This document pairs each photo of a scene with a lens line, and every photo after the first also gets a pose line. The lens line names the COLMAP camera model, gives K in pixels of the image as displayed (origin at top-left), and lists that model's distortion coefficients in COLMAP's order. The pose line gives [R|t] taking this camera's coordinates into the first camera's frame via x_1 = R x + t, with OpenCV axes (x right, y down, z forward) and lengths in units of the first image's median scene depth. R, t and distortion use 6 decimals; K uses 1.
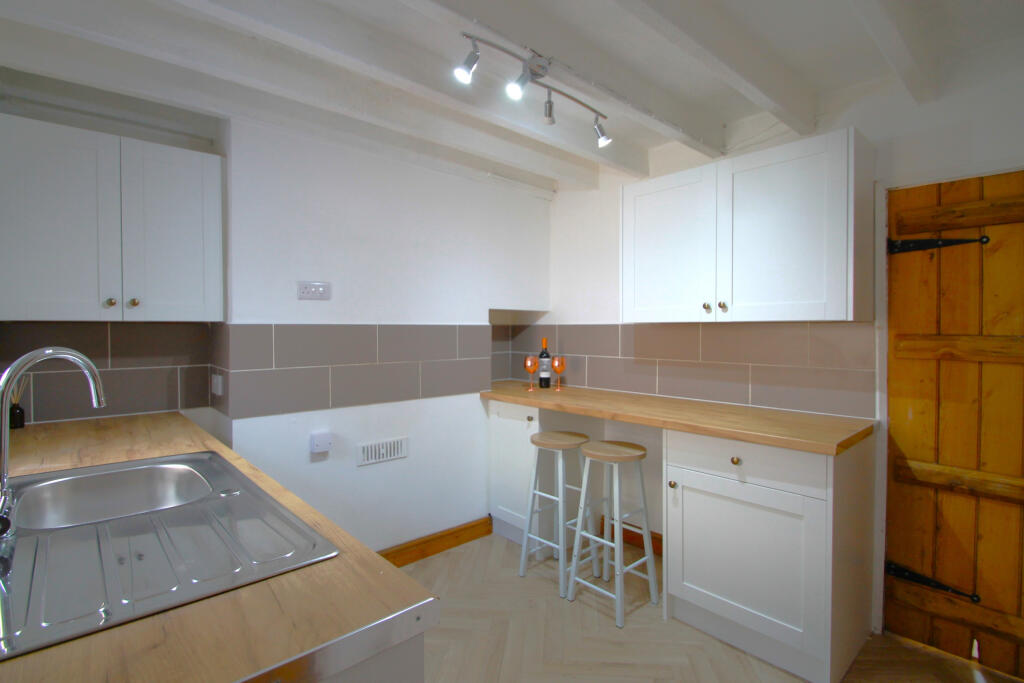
lens RADIAL K [[495.3, 0, 511.2], [0, 495.3, 336.1], [0, 0, 1]] dist [0.016084, -0.017500]
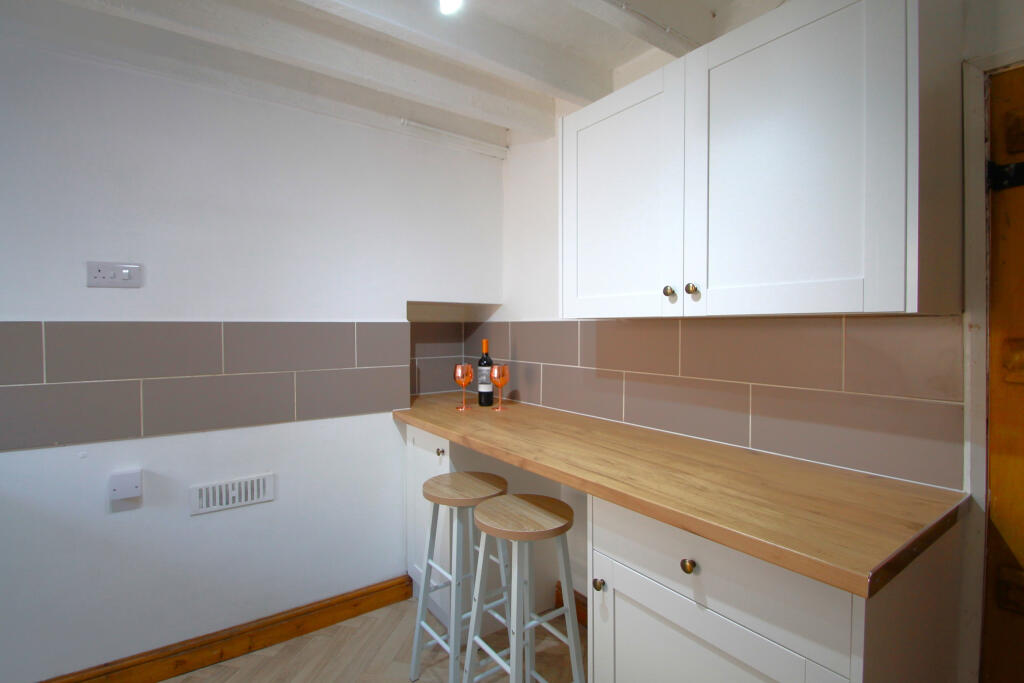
lens RADIAL K [[495.3, 0, 511.2], [0, 495.3, 336.1], [0, 0, 1]] dist [0.016084, -0.017500]
pose [[0.993686, 0.001594, -0.112182, 0.283359], [-0.000982, 0.999984, 0.005510, -0.007878], [0.112189, -0.005365, 0.993672, 0.381655]]
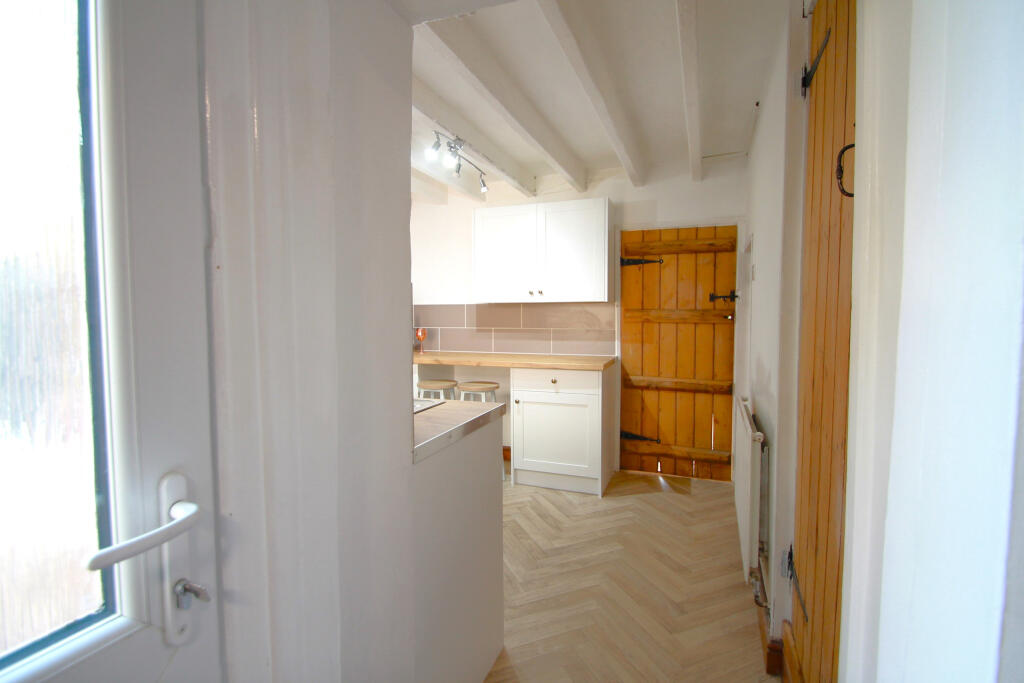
lens RADIAL K [[495.3, 0, 511.2], [0, 495.3, 336.1], [0, 0, 1]] dist [0.016084, -0.017500]
pose [[0.888709, -0.023138, 0.457888, -0.430303], [0.009249, 0.999427, 0.032553, 0.030352], [-0.458379, -0.024695, 0.888414, -0.432402]]
